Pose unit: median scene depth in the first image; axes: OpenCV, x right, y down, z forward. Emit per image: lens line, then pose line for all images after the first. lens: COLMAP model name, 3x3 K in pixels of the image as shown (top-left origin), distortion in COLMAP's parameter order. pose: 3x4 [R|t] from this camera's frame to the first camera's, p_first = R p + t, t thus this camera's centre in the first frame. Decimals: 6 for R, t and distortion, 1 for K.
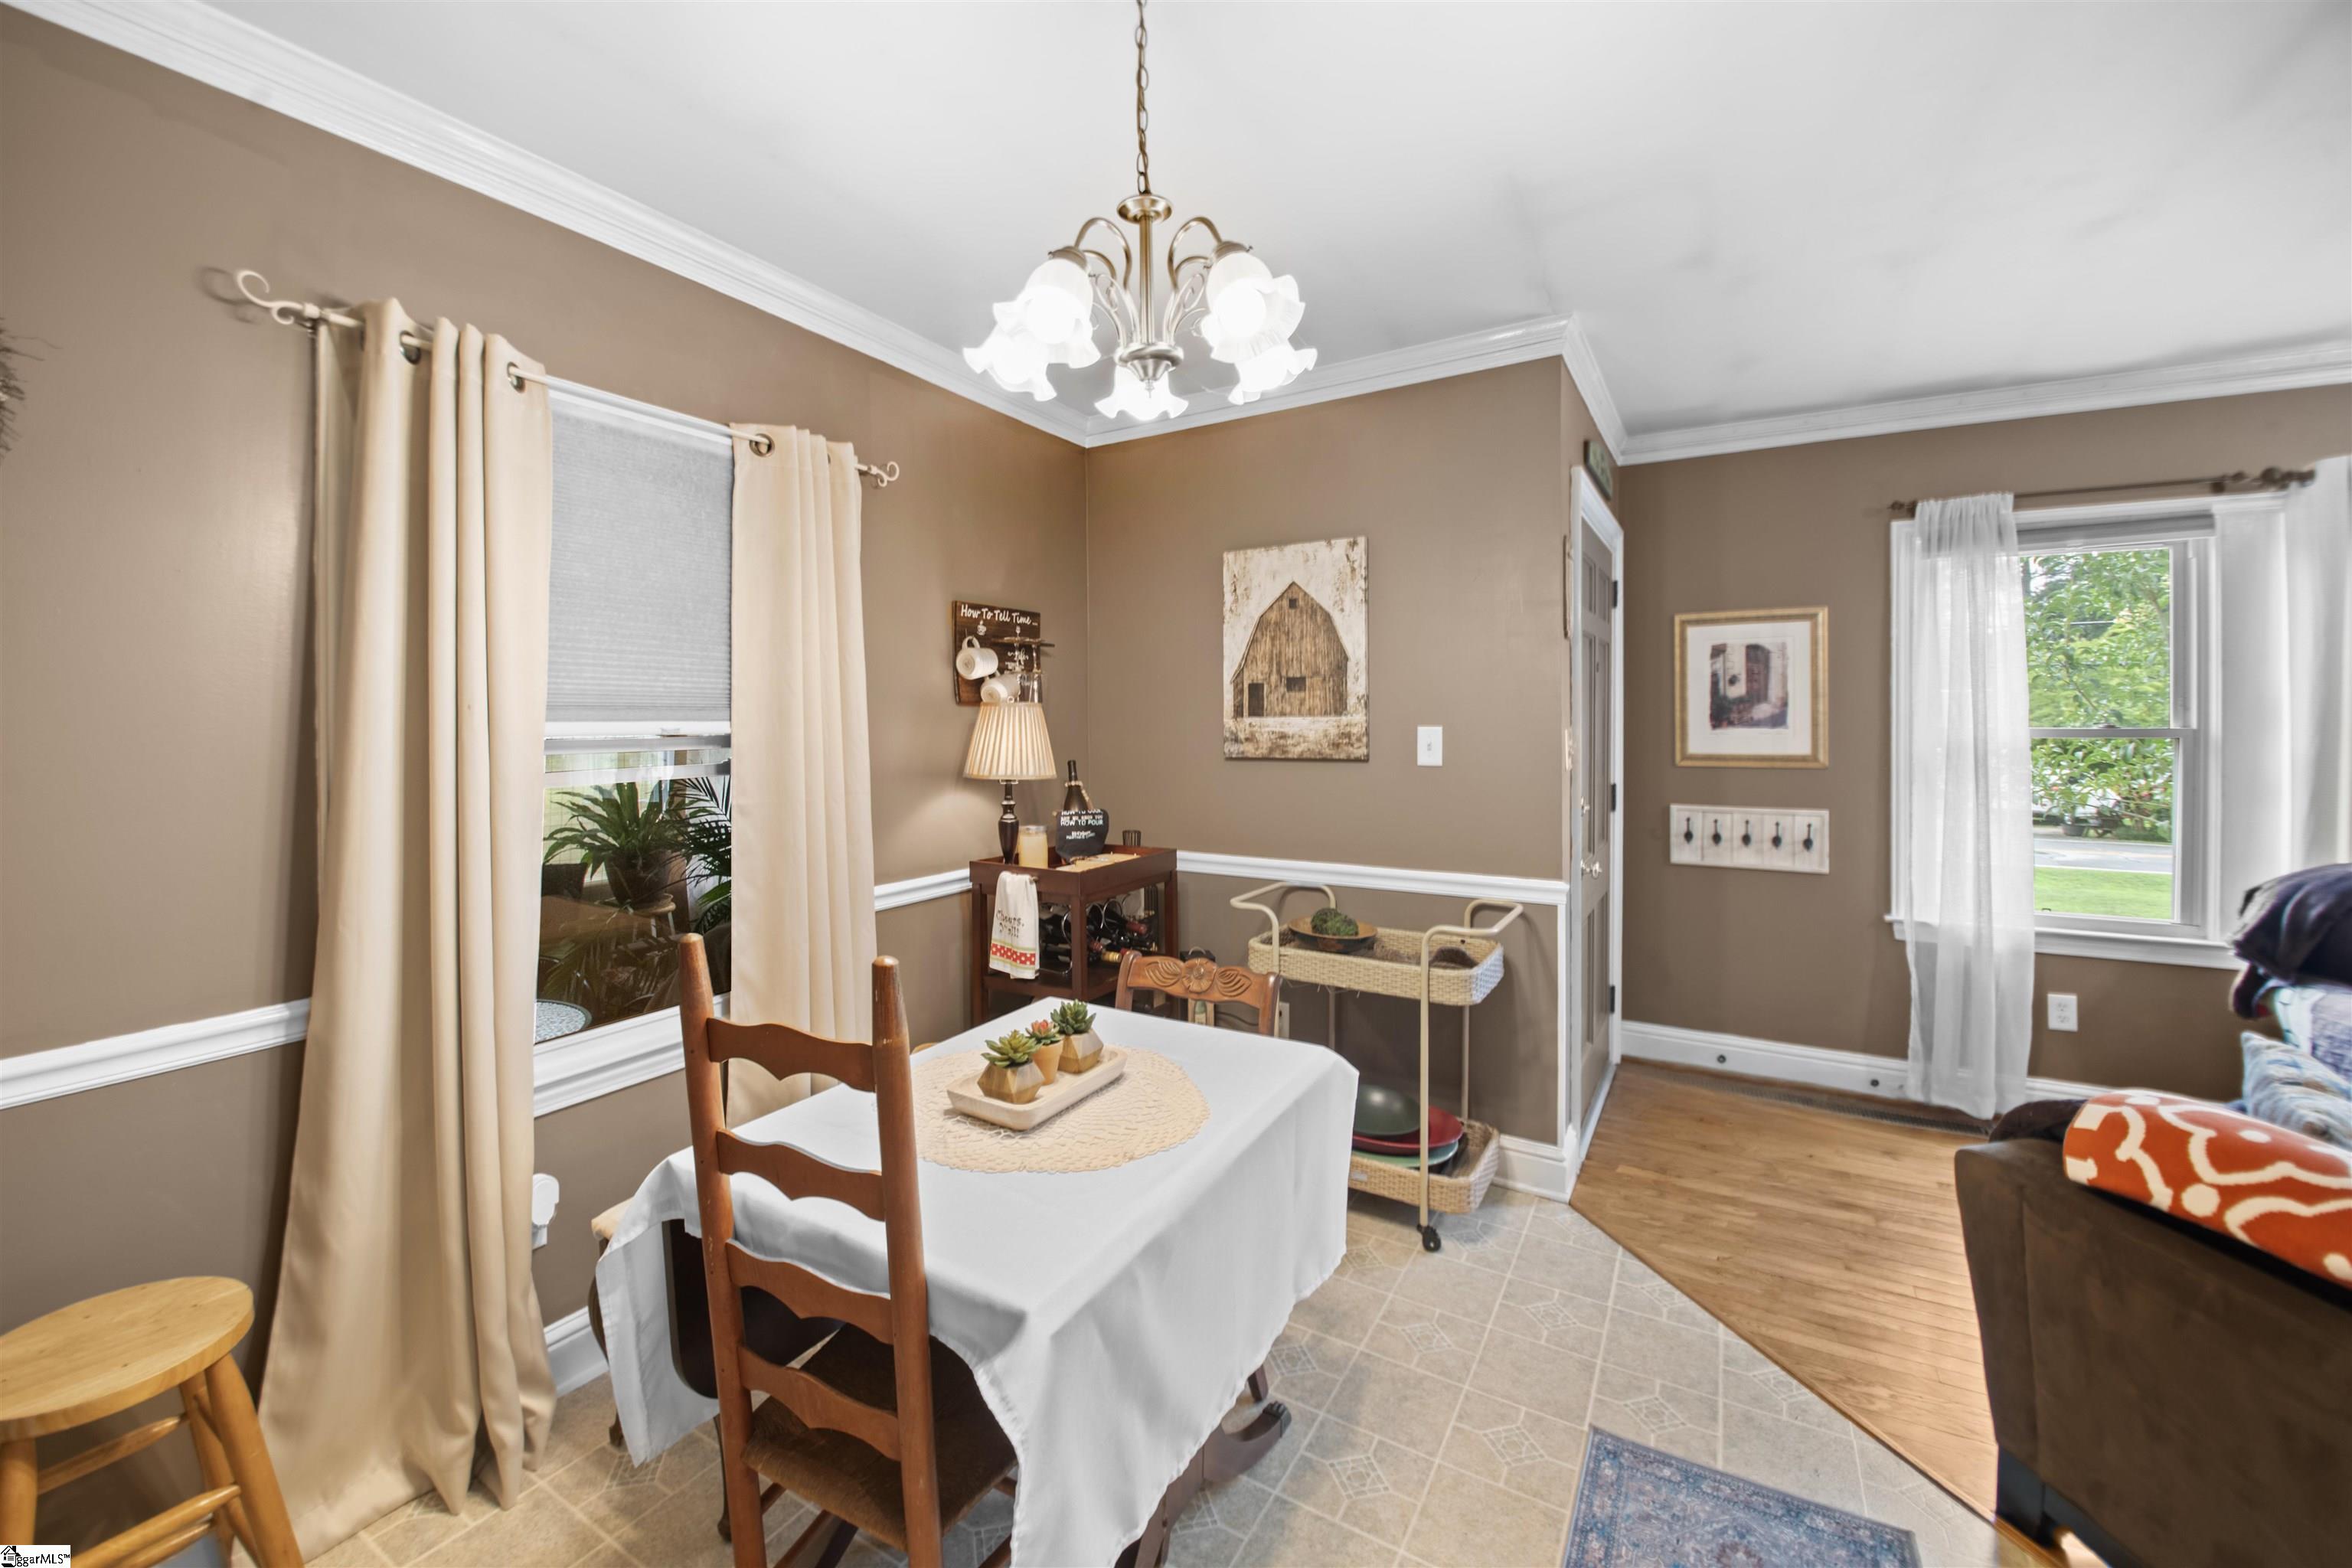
lens RADIAL K [[937.2, 0, 1174.5], [0, 937.2, 741.8], [0, 0, 1]] dist [-0.001256, -0.015751]
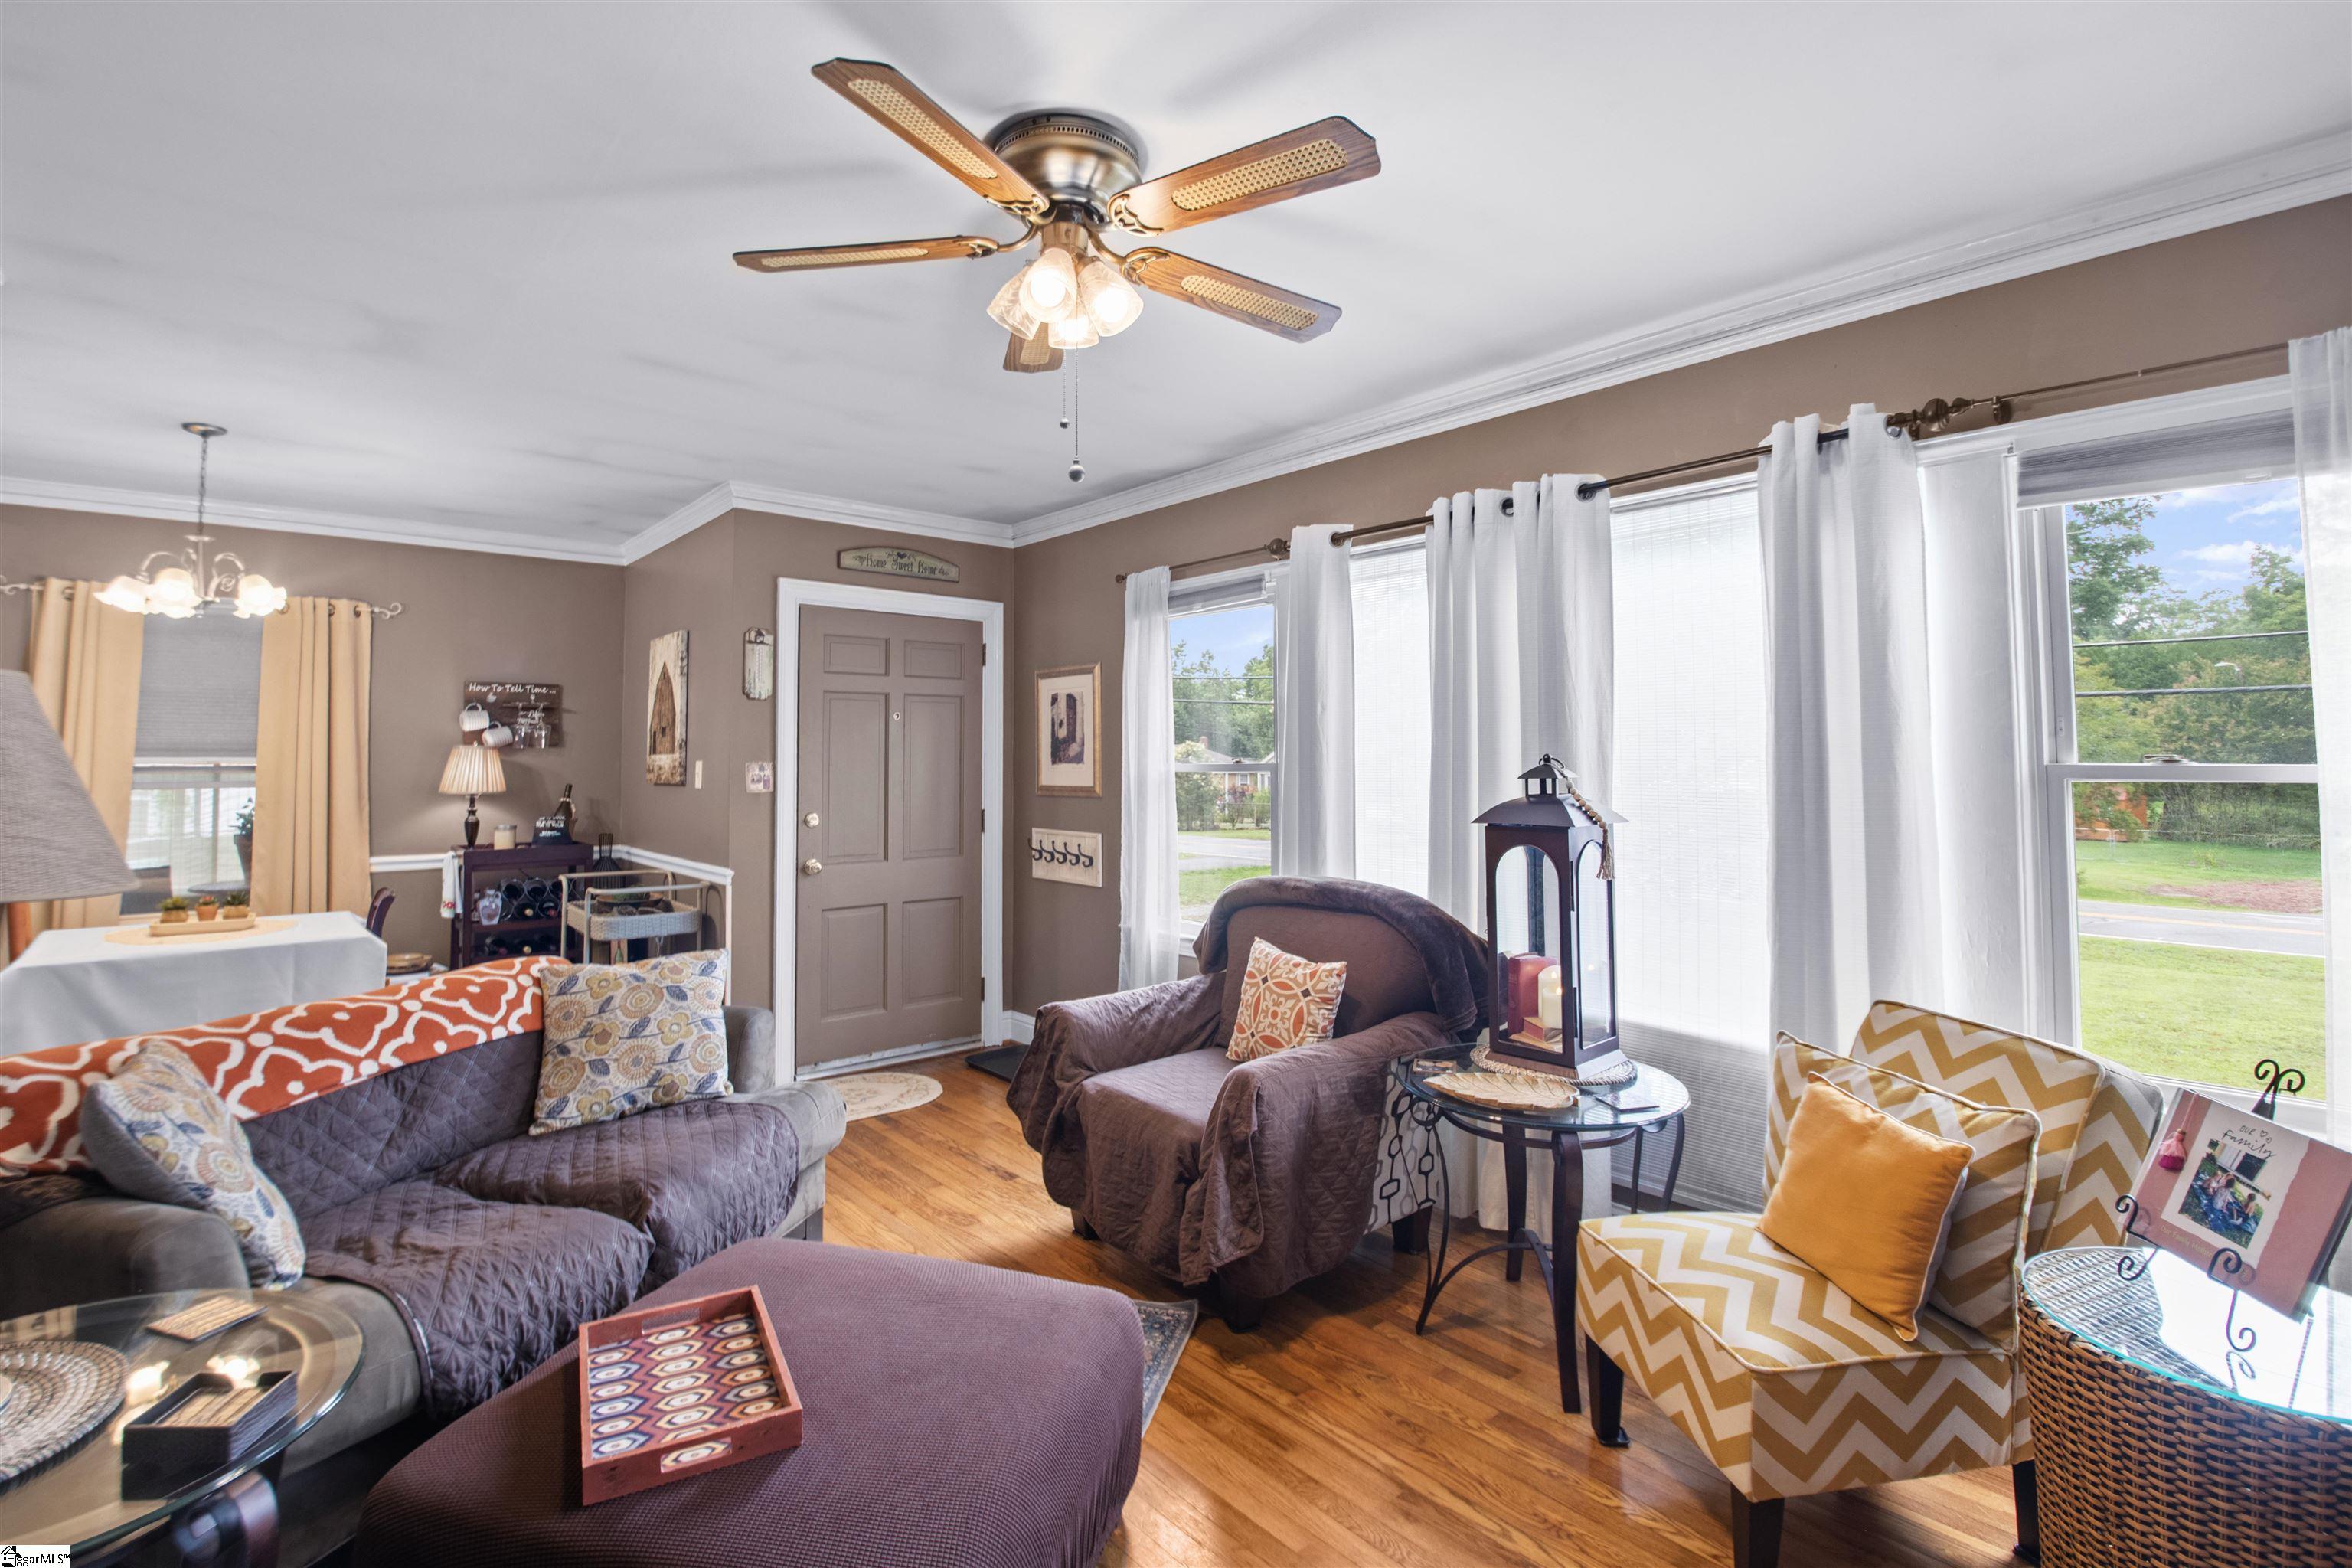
lens RADIAL K [[1095.9, 0, 1147.1], [0, 1095.9, 716.8], [0, 0, 1]] dist [-0.001570, -0.012092]
pose [[0.943346, -0.012005, -0.331593, 1.316373], [-0.008988, 0.998054, -0.061705, 0.011699], [0.331688, 0.061190, 0.941403, -0.318657]]
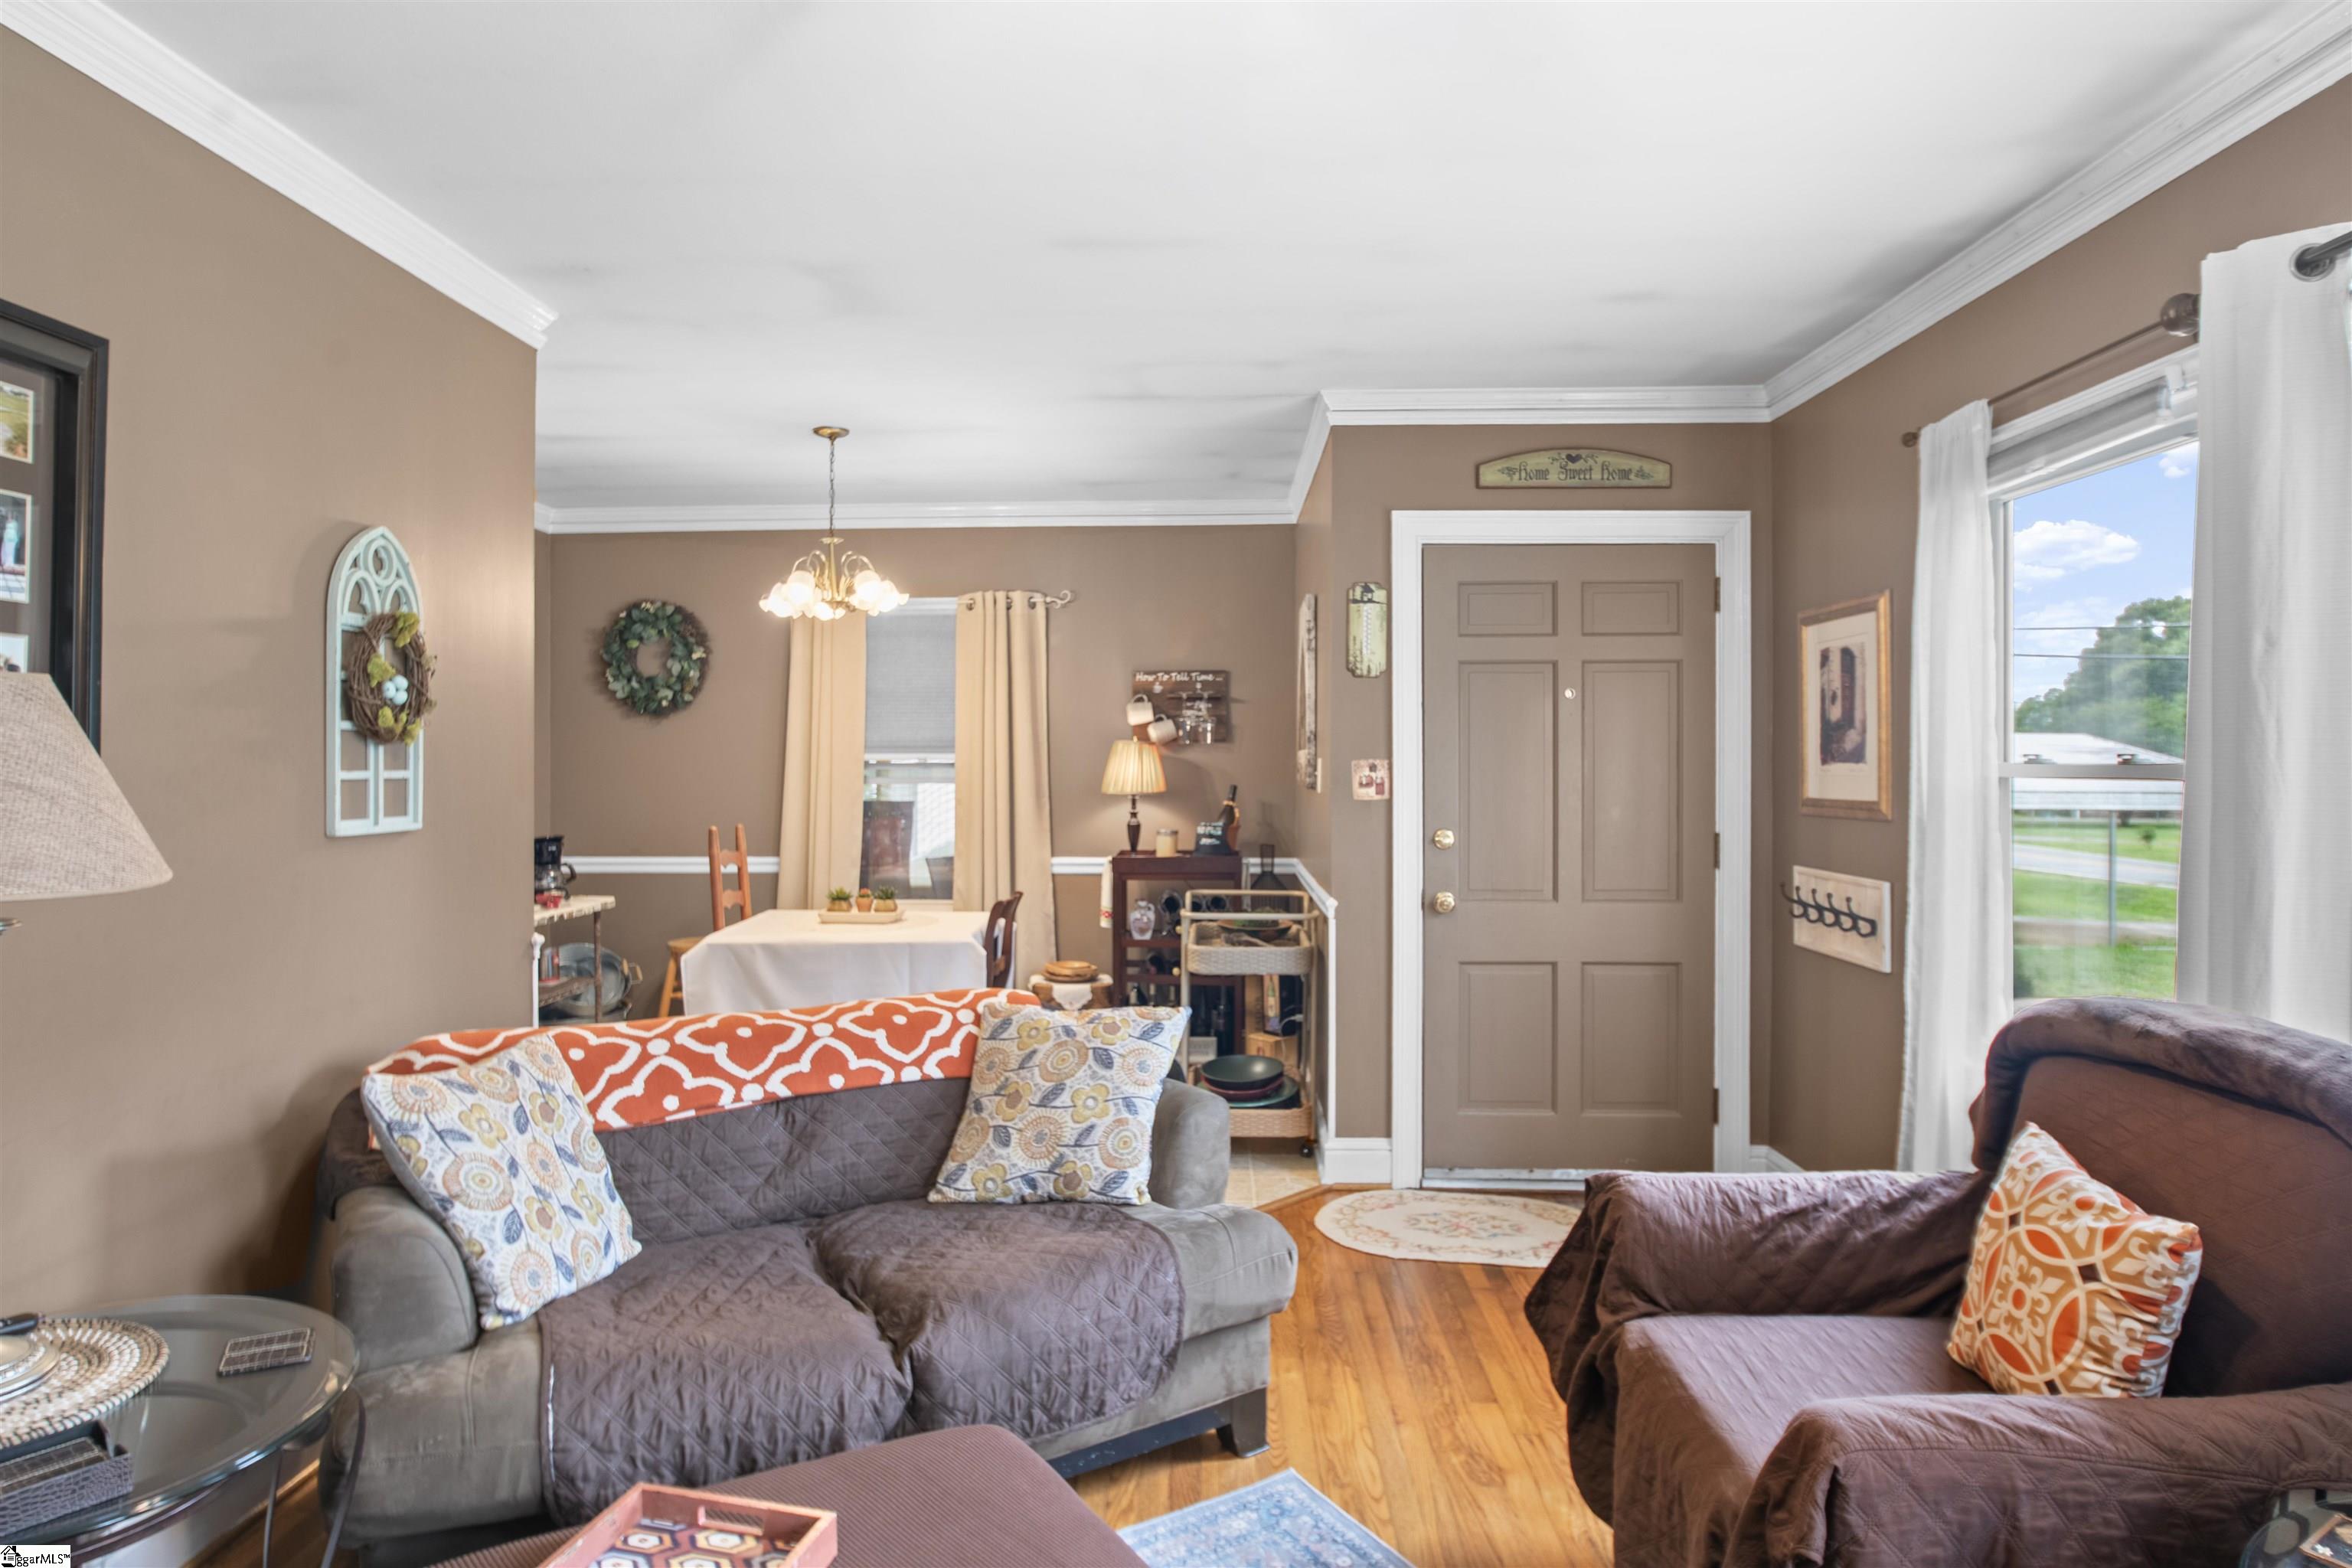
lens RADIAL K [[1311.1, 0, 1133.6], [0, 1311.1, 767.4], [0, 0, 1]] dist [-0.023425, 0.000775]
pose [[0.462902, 0.008785, -0.886366, 1.401311], [-0.022307, 0.999750, -0.001741, 0.001819], [0.886129, 0.020578, 0.462982, 0.060358]]
